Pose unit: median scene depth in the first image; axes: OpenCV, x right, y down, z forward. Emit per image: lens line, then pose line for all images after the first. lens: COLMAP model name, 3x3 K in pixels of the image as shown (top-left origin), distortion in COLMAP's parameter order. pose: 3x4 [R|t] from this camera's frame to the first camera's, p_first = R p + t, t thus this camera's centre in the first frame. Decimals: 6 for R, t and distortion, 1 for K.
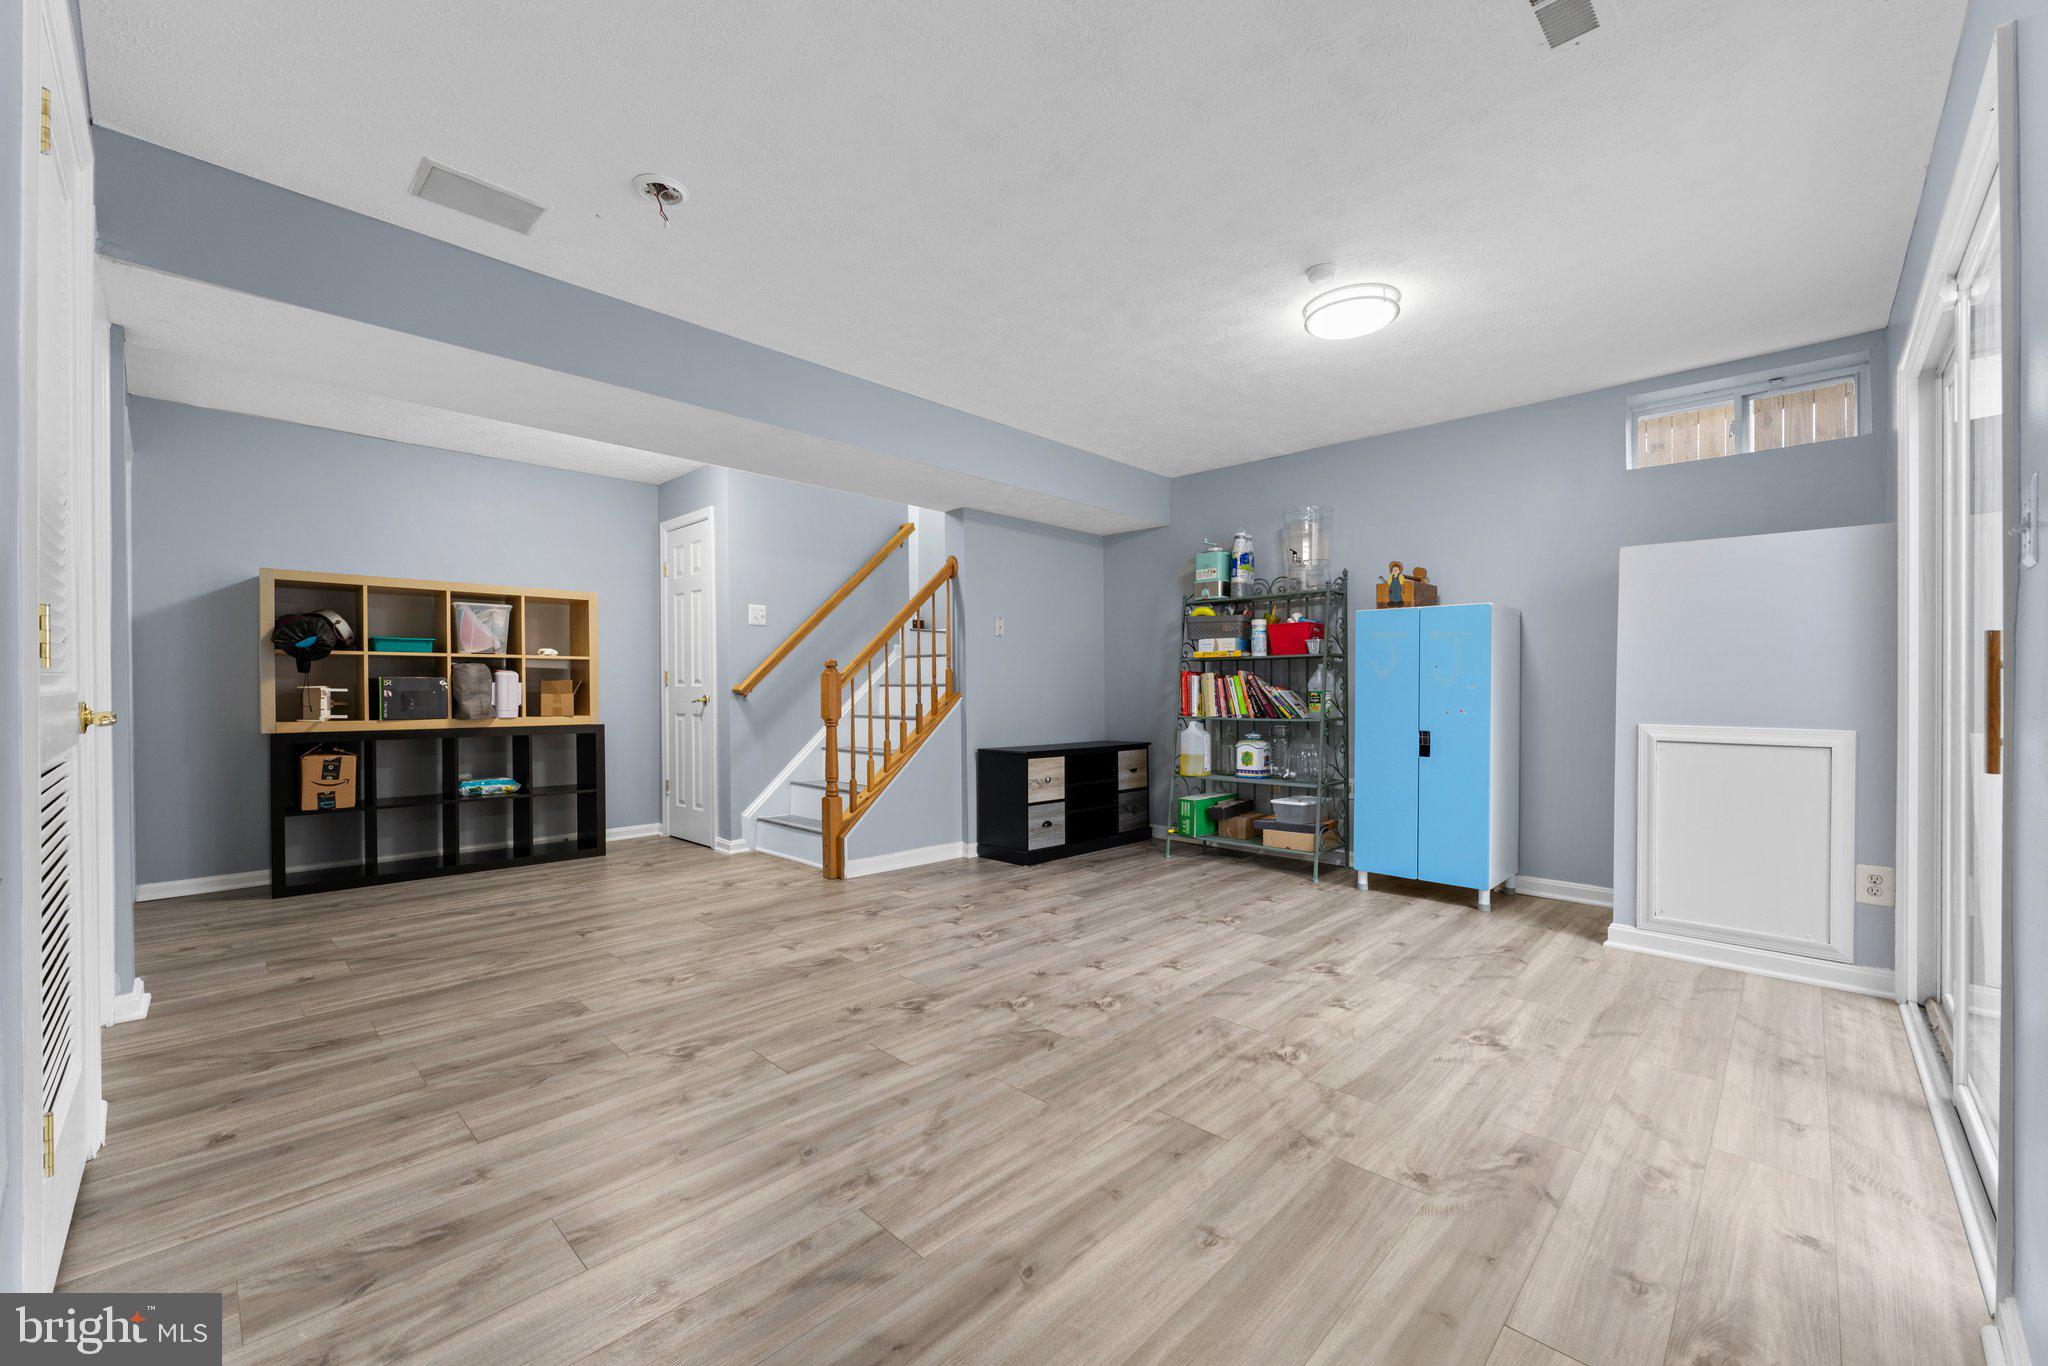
lens RADIAL K [[819.6, 0, 996.4], [0, 819.6, 695.0], [0, 0, 1]] dist [-0.008742, 0.000370]
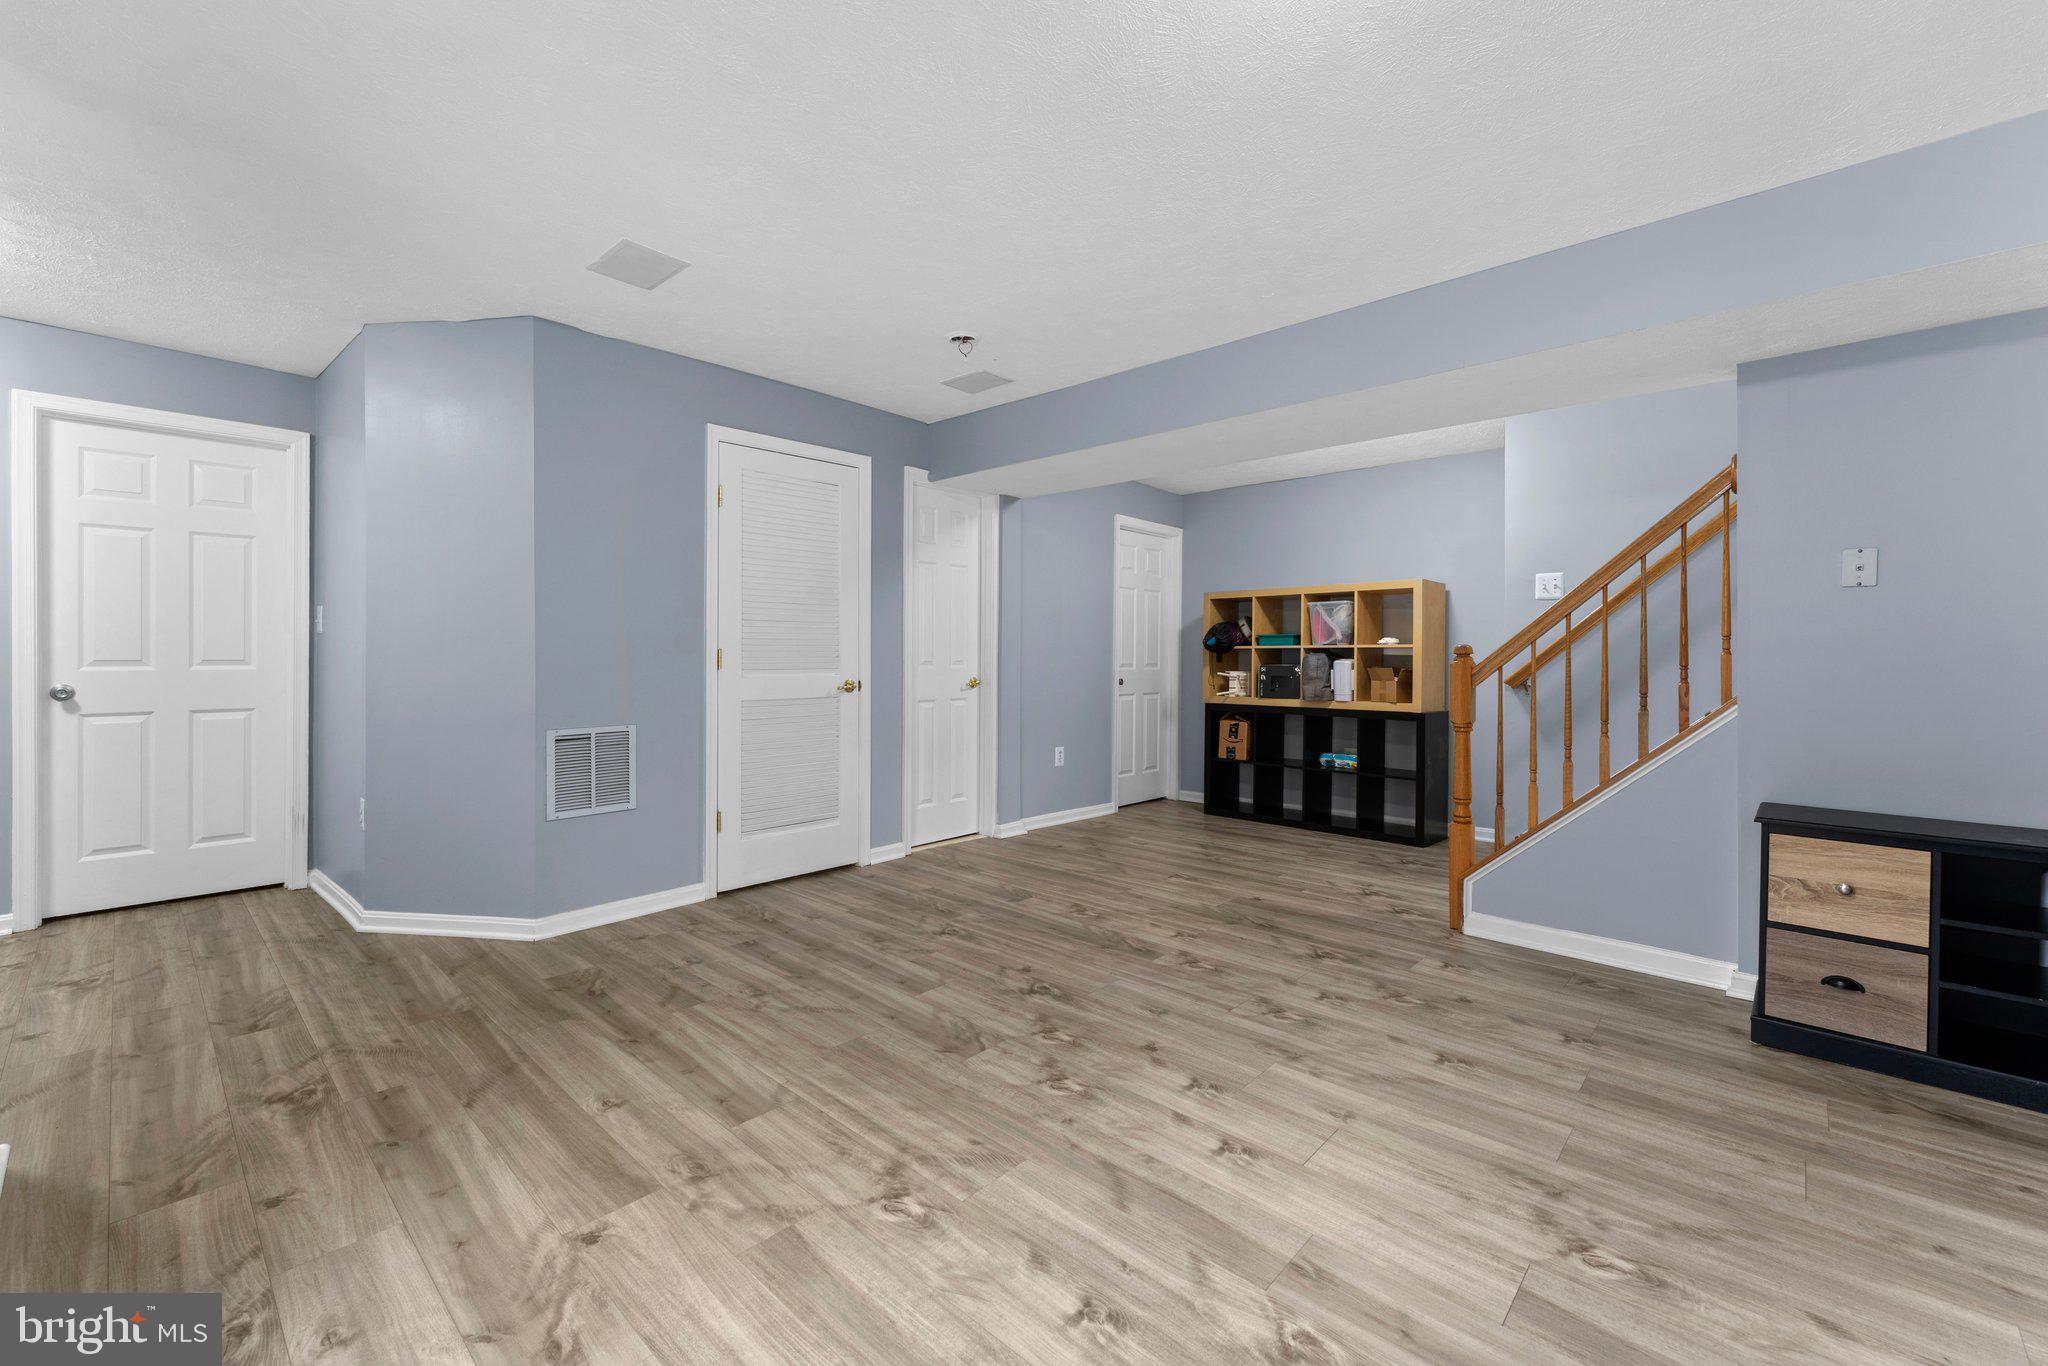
lens RADIAL K [[831.7, 0, 1023.8], [0, 831.7, 663.1], [0, 0, 1]] dist [0.000788, 0.000178]
pose [[0.041226, 0.002835, -0.999146, 0.819935], [-0.014981, 0.999885, 0.002219, -0.031691], [0.999038, 0.014877, 0.041263, 0.803195]]
